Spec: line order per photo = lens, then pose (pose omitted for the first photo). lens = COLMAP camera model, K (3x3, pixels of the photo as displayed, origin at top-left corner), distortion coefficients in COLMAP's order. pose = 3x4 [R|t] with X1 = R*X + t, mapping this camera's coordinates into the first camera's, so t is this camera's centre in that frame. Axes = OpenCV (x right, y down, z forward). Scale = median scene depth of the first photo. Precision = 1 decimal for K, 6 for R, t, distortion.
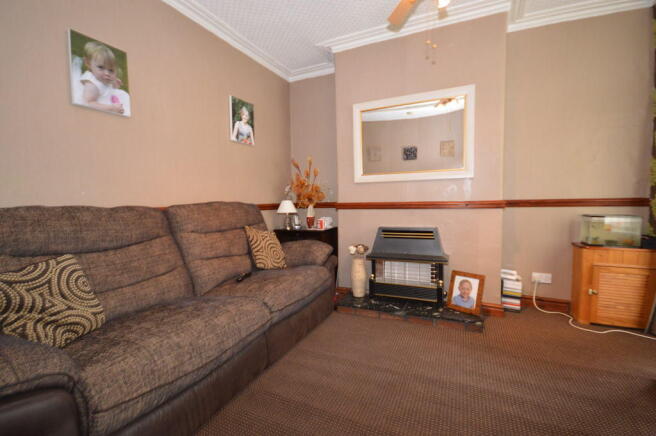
lens RADIAL K [[290.5, 0, 327.2], [0, 290.5, 223.2], [0, 0, 1]] dist [0.006998, -0.010481]
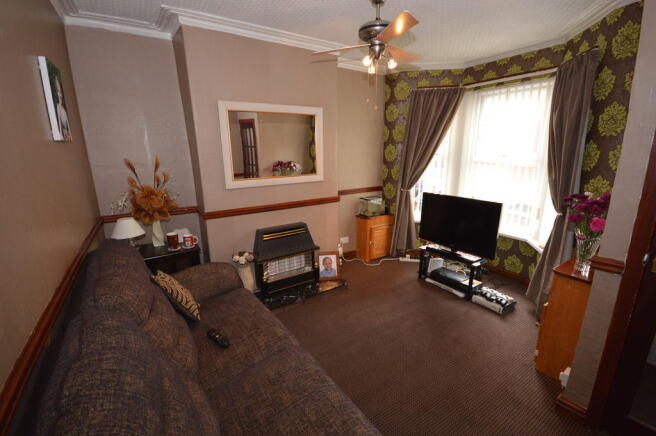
lens RADIAL K [[290.5, 0, 327.2], [0, 290.5, 223.2], [0, 0, 1]] dist [0.006998, -0.010481]
pose [[0.527954, -0.198376, 0.825779, -0.599785], [0.067343, 0.979054, 0.192142, -0.216723], [-0.846599, -0.045832, 0.530254, 0.274538]]
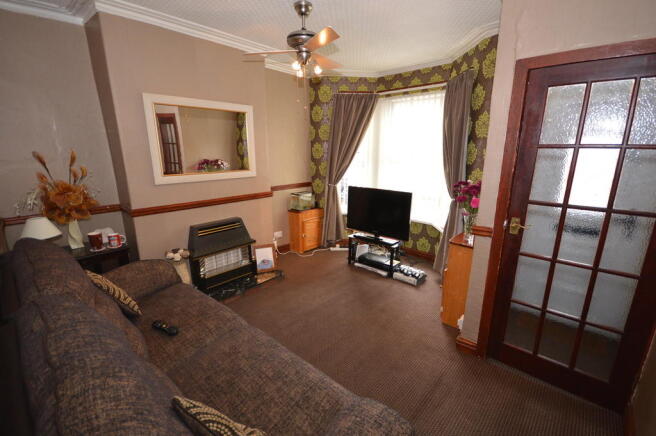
lens RADIAL K [[290.5, 0, 327.2], [0, 290.5, 223.2], [0, 0, 1]] dist [0.006998, -0.010481]
pose [[0.299682, -0.217578, 0.928897, -0.694973], [0.067411, 0.976043, 0.206873, -0.198538], [-0.951655, 0.000622, 0.307169, 0.261675]]
